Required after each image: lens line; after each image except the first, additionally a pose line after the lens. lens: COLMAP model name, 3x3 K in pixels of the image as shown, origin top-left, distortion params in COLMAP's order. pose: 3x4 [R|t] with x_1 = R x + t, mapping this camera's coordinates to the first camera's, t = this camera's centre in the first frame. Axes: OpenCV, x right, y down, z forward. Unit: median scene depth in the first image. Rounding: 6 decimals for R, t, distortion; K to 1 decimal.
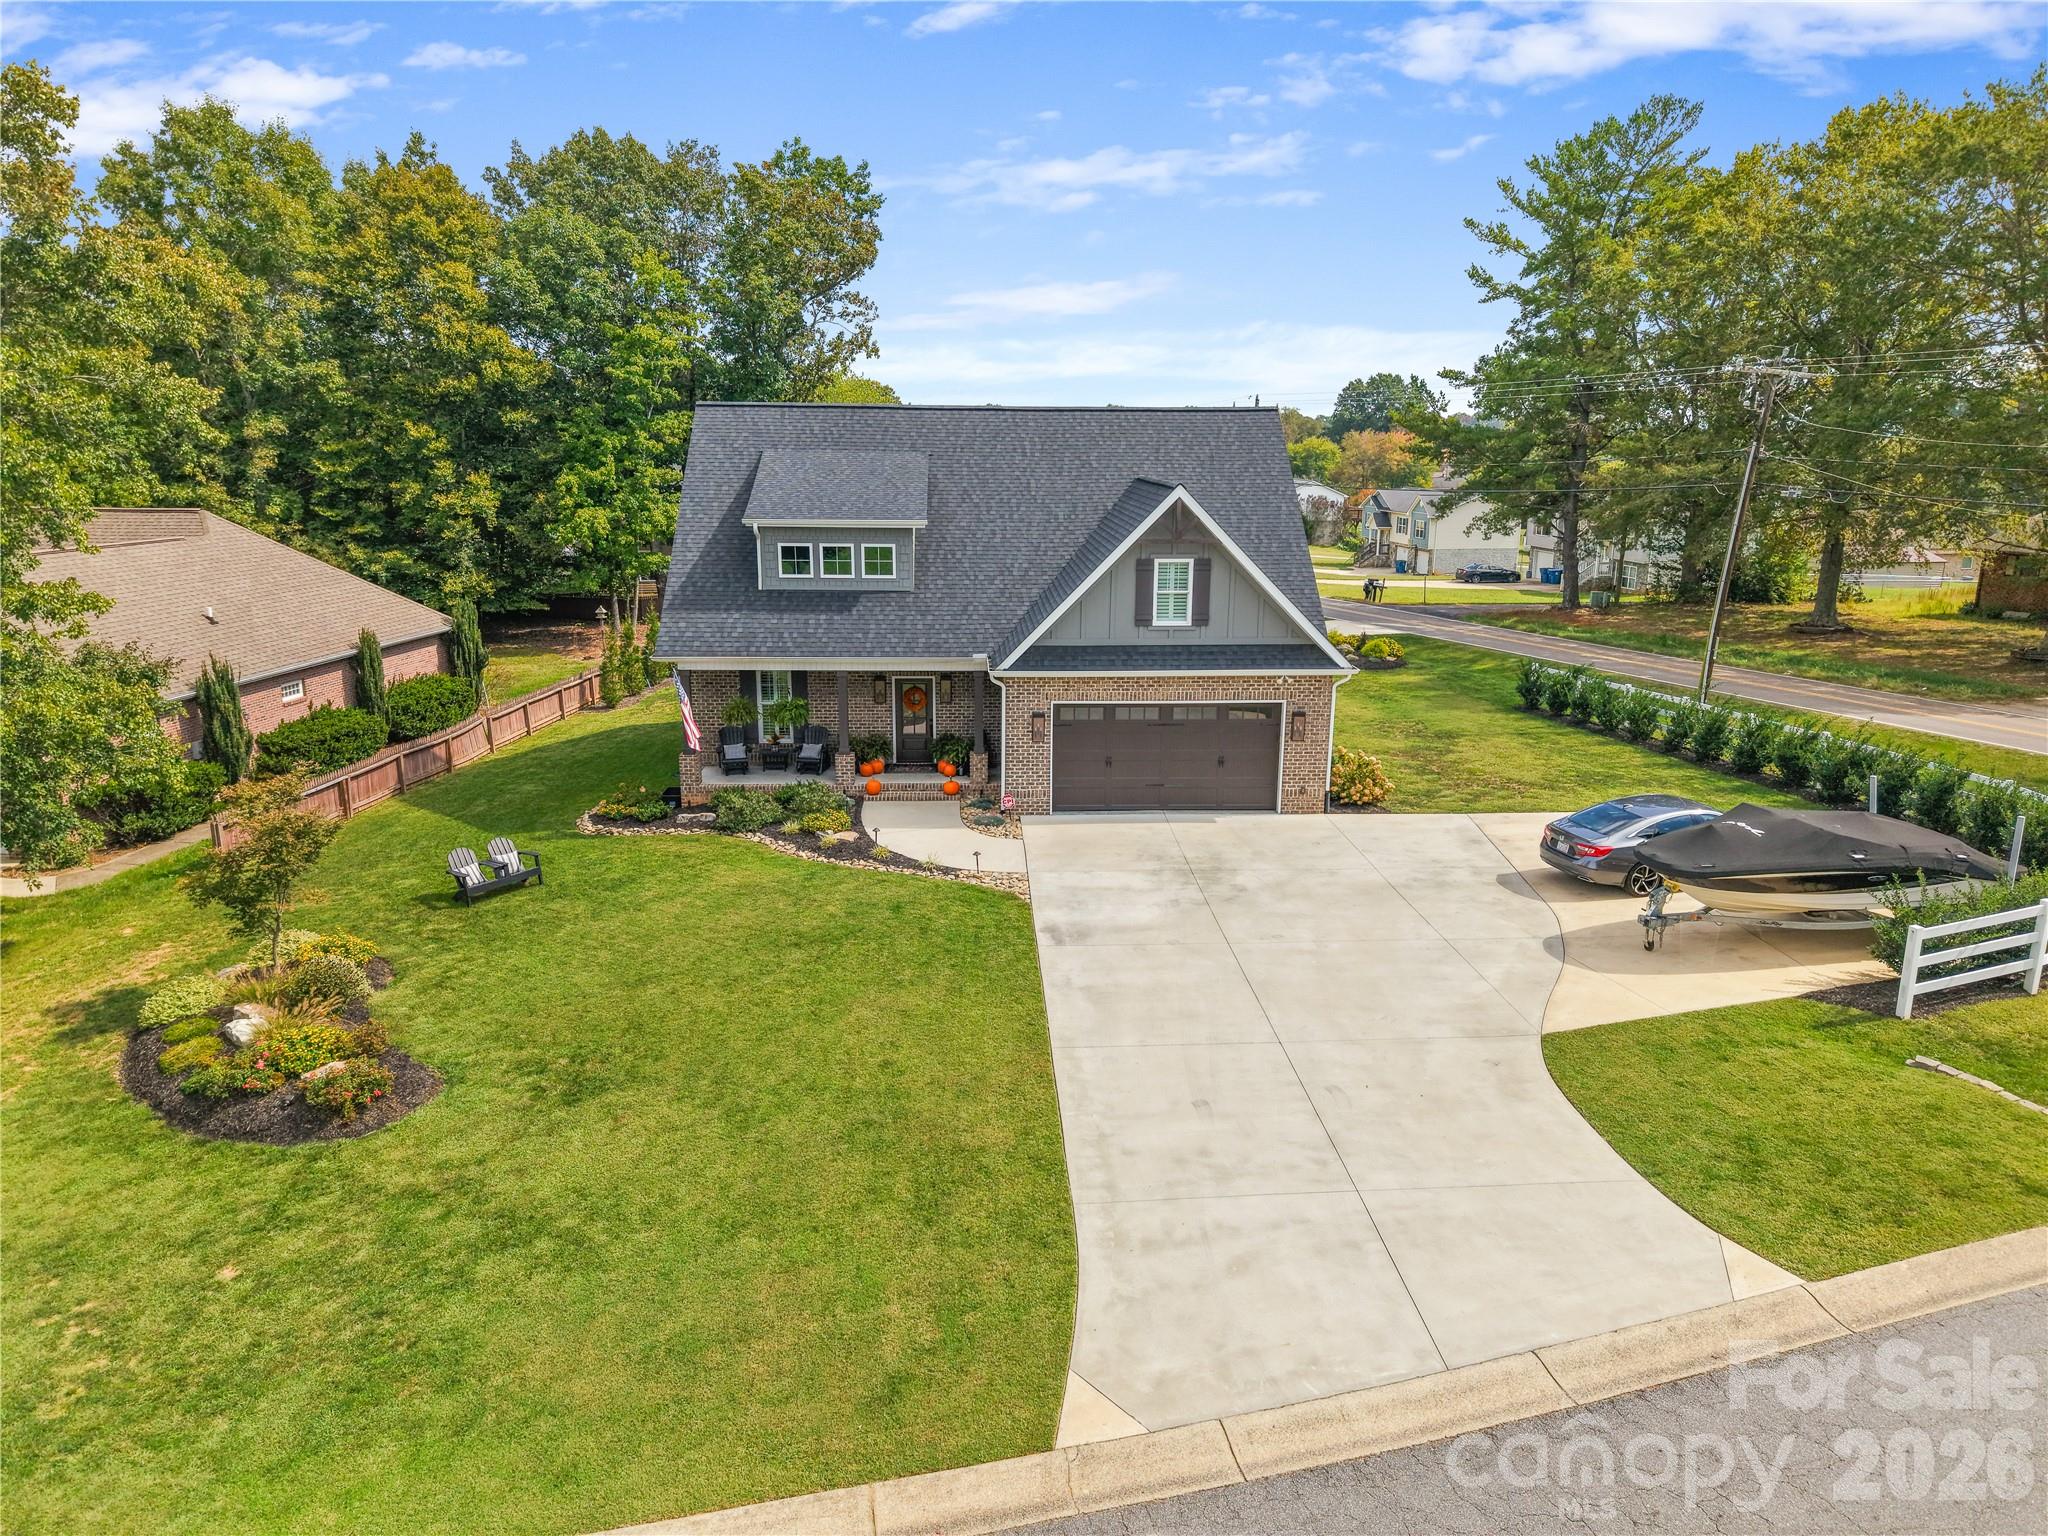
lens RADIAL K [[1359.8, 0, 1025.0], [0, 1359.8, 772.6], [0, 0, 1]] dist [0.018161, -0.019863]
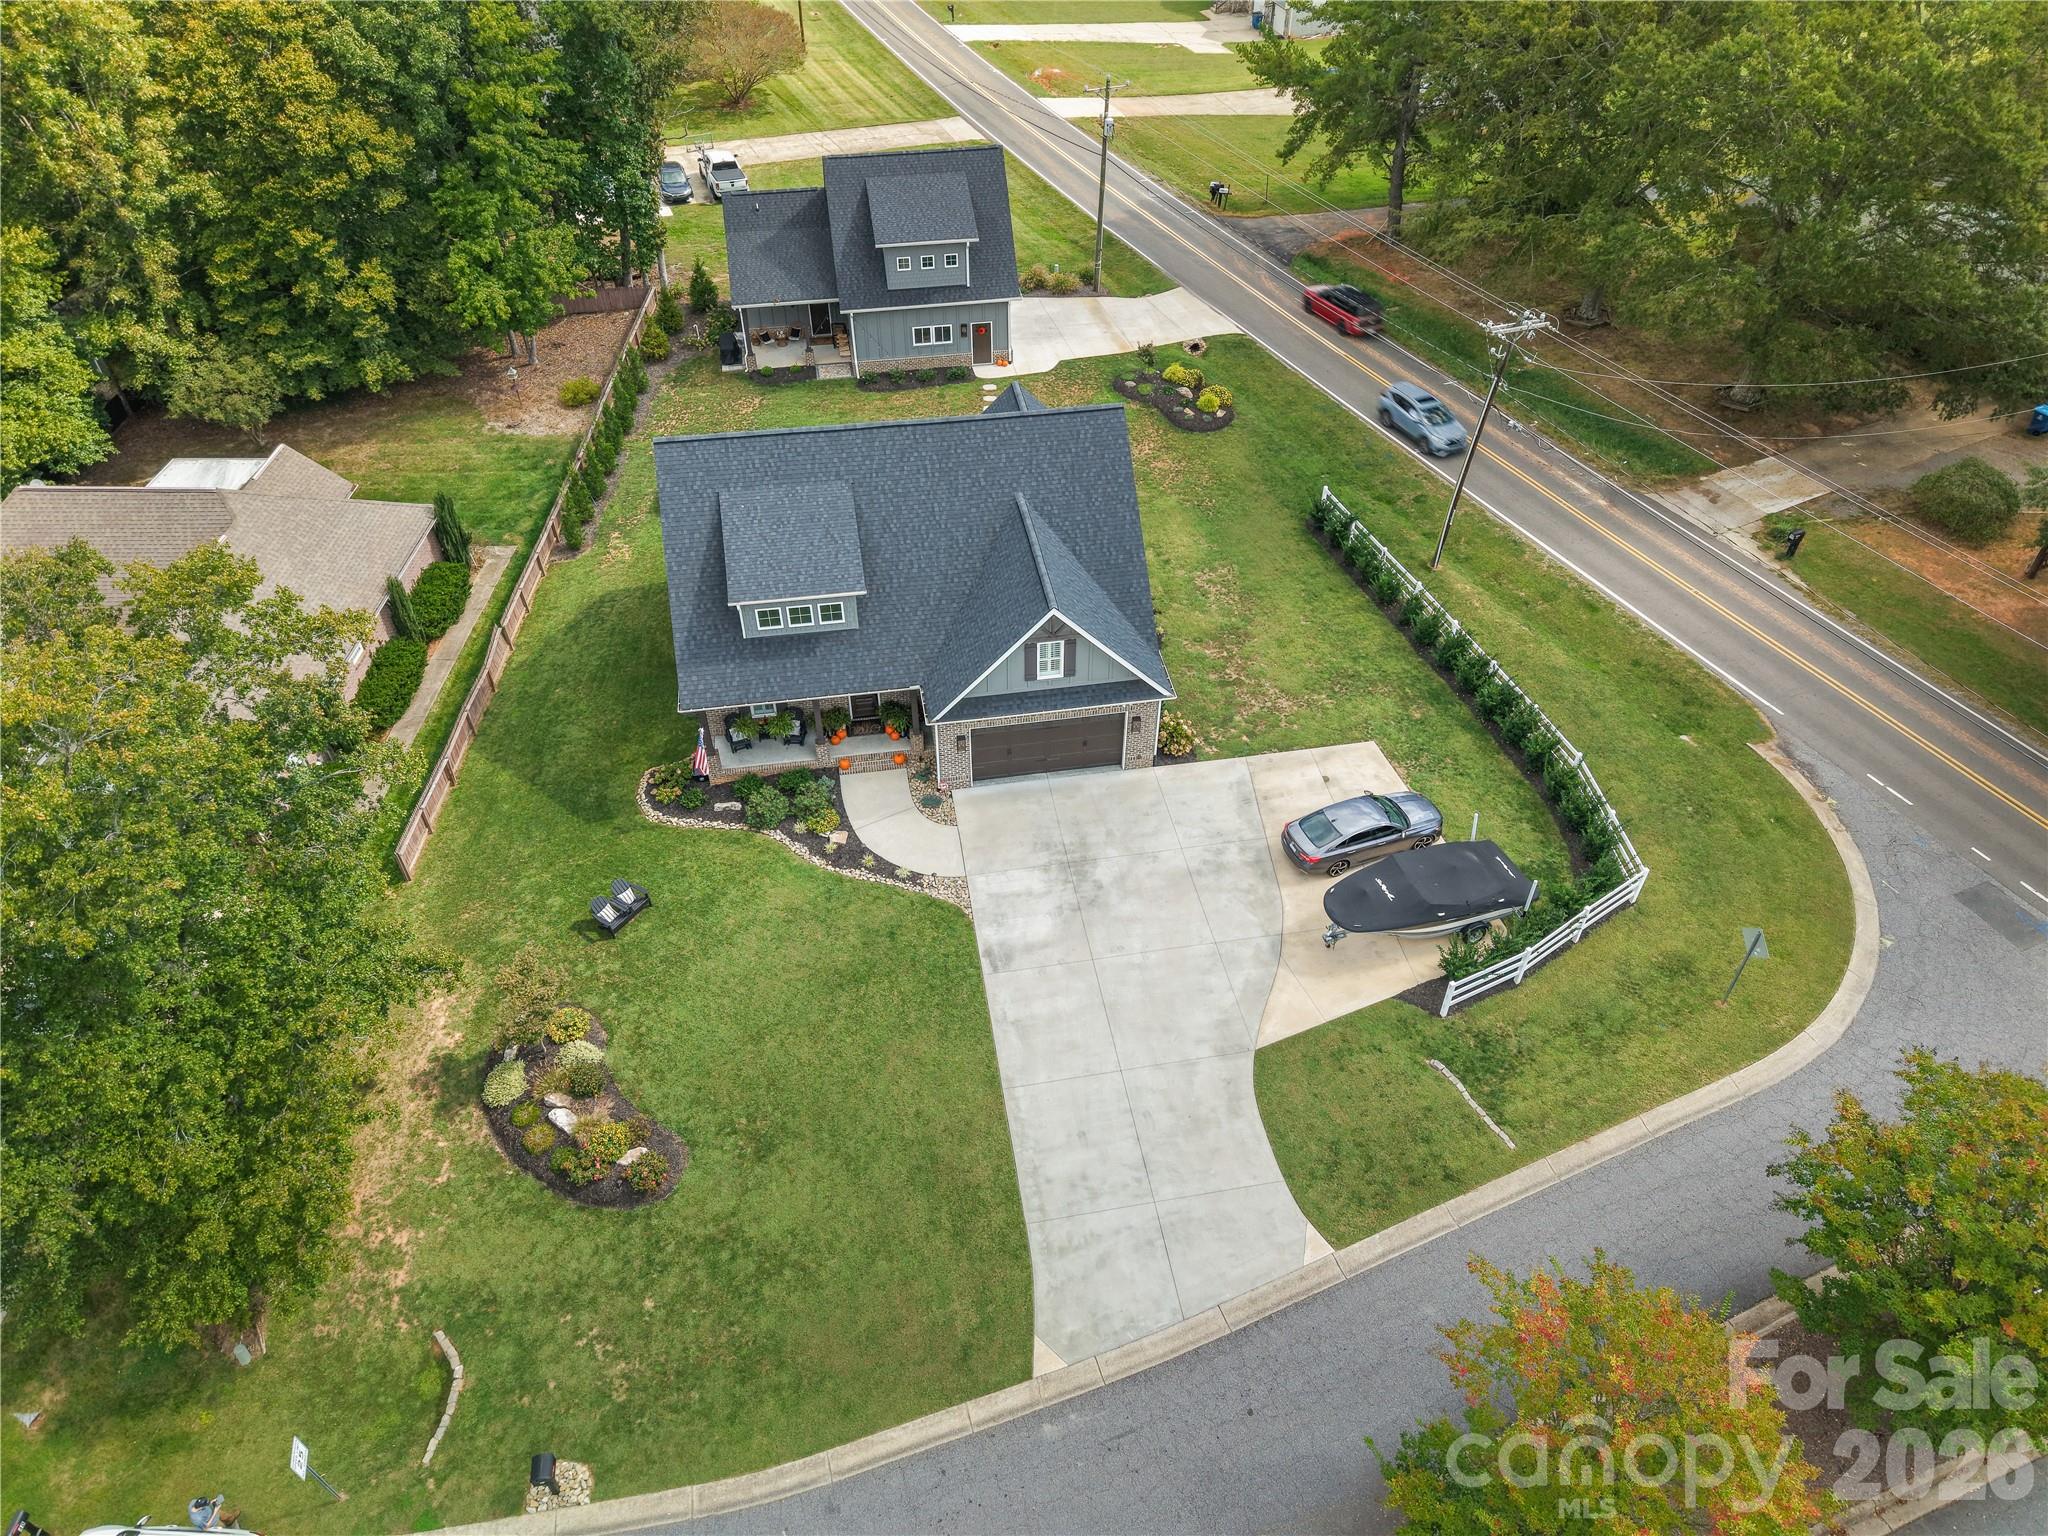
lens RADIAL K [[1359.8, 0, 1027.7], [0, 1359.8, 762.7], [0, 0, 1]] dist [0.018161, -0.019863]
pose [[0.992733, -0.084673, 0.085509, -0.051995], [0.031333, 0.867937, 0.495685, -0.848836], [-0.116188, -0.489403, 0.864283, -0.317251]]
